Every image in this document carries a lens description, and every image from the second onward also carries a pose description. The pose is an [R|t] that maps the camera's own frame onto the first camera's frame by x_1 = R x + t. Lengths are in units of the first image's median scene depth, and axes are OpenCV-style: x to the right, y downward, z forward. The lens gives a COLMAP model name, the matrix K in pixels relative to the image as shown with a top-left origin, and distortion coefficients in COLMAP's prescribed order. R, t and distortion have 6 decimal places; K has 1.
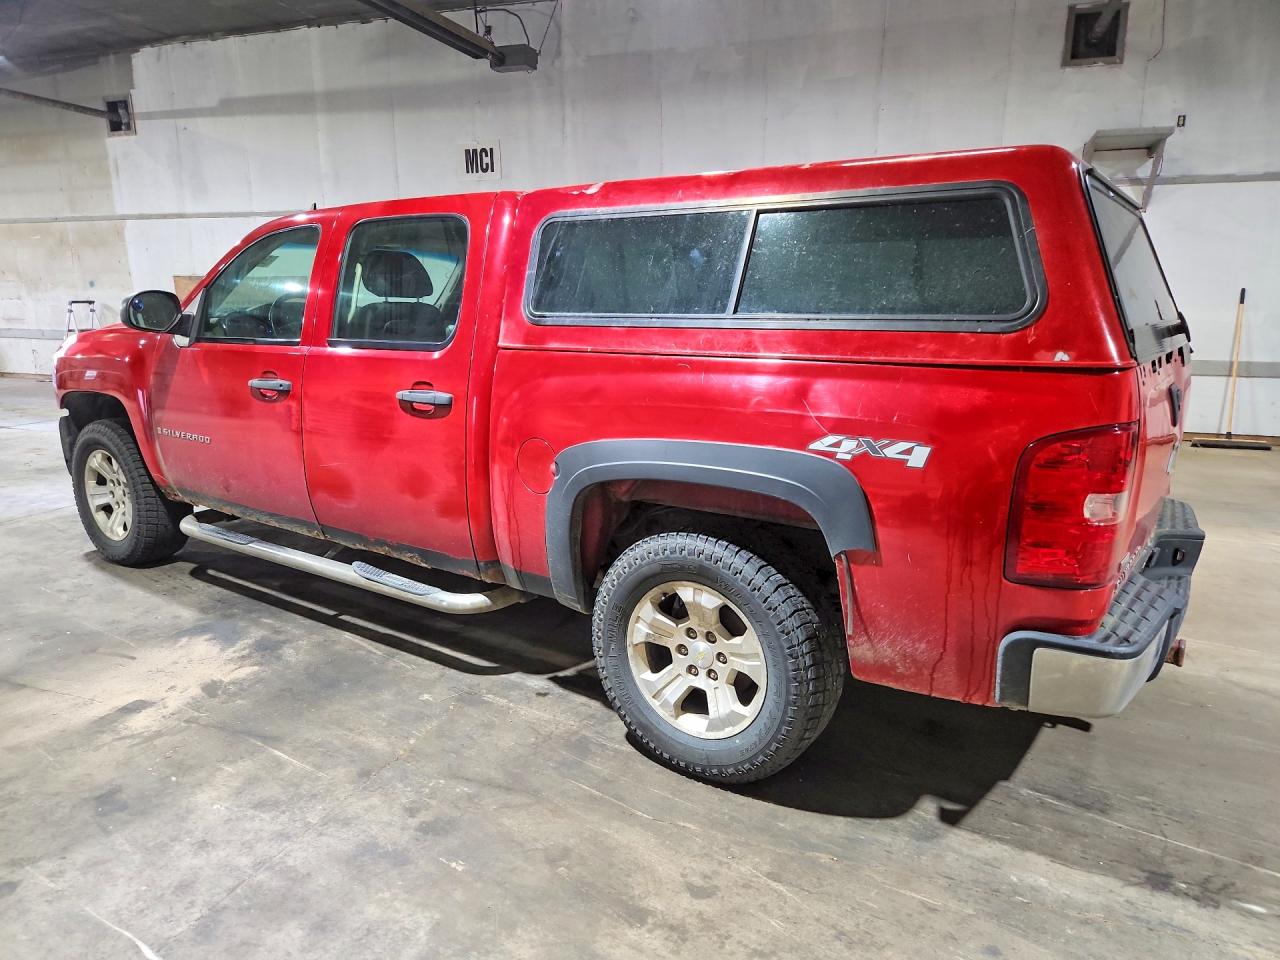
lens RADIAL K [[859.8, 0, 625.9], [0, 859.8, 479.8], [0, 0, 1]] dist [0.073568, -0.059606]
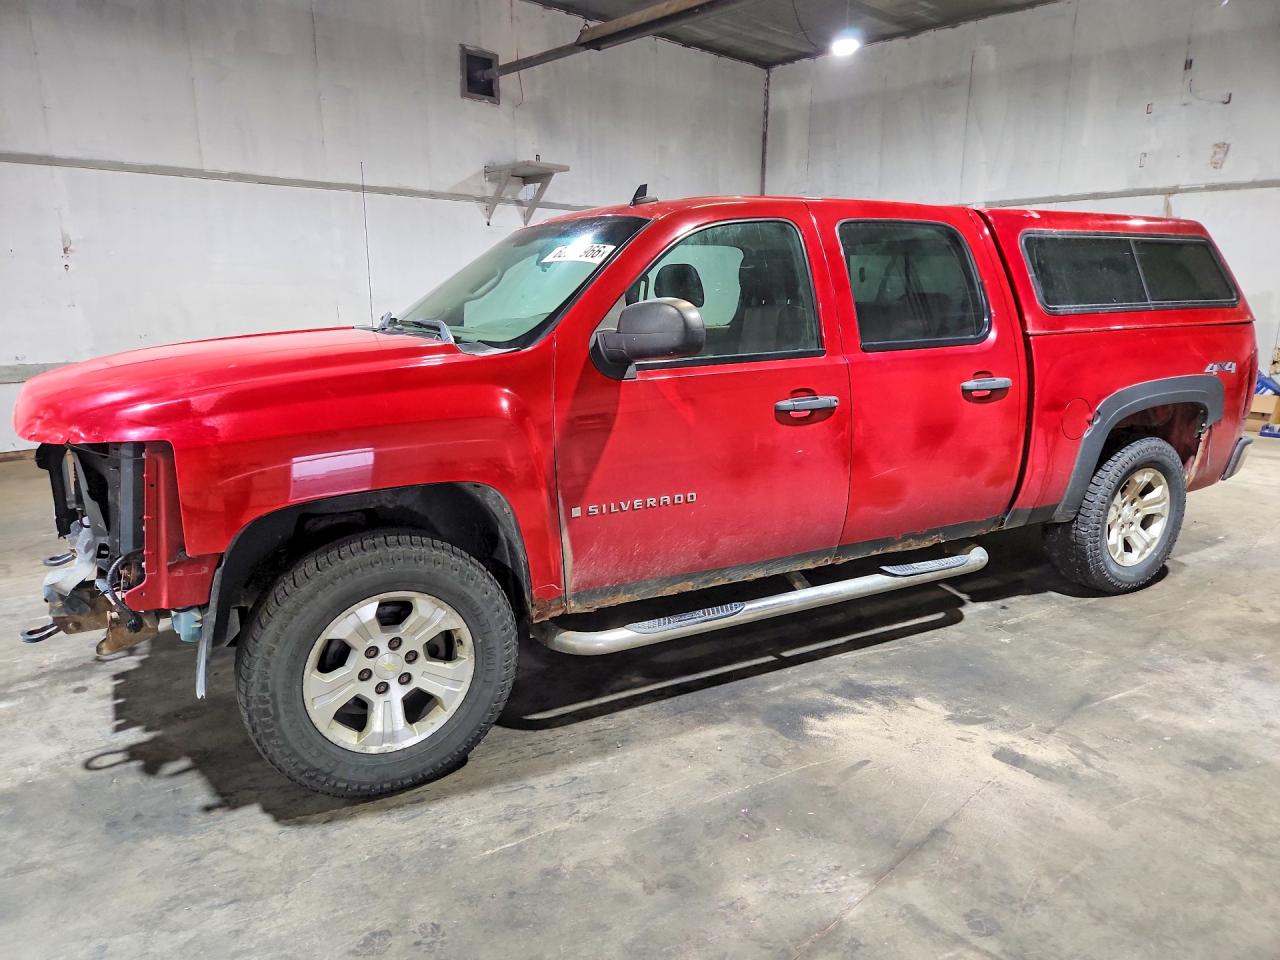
lens RADIAL K [[857.0, 0, 631.3], [0, 857.0, 482.7], [0, 0, 1]] dist [0.073412, -0.060544]
pose [[0.428998, -0.203105, 0.880175, -1.311857], [0.193533, 0.972434, 0.130066, -0.187250], [-0.882329, 0.114545, 0.456480, 0.812288]]
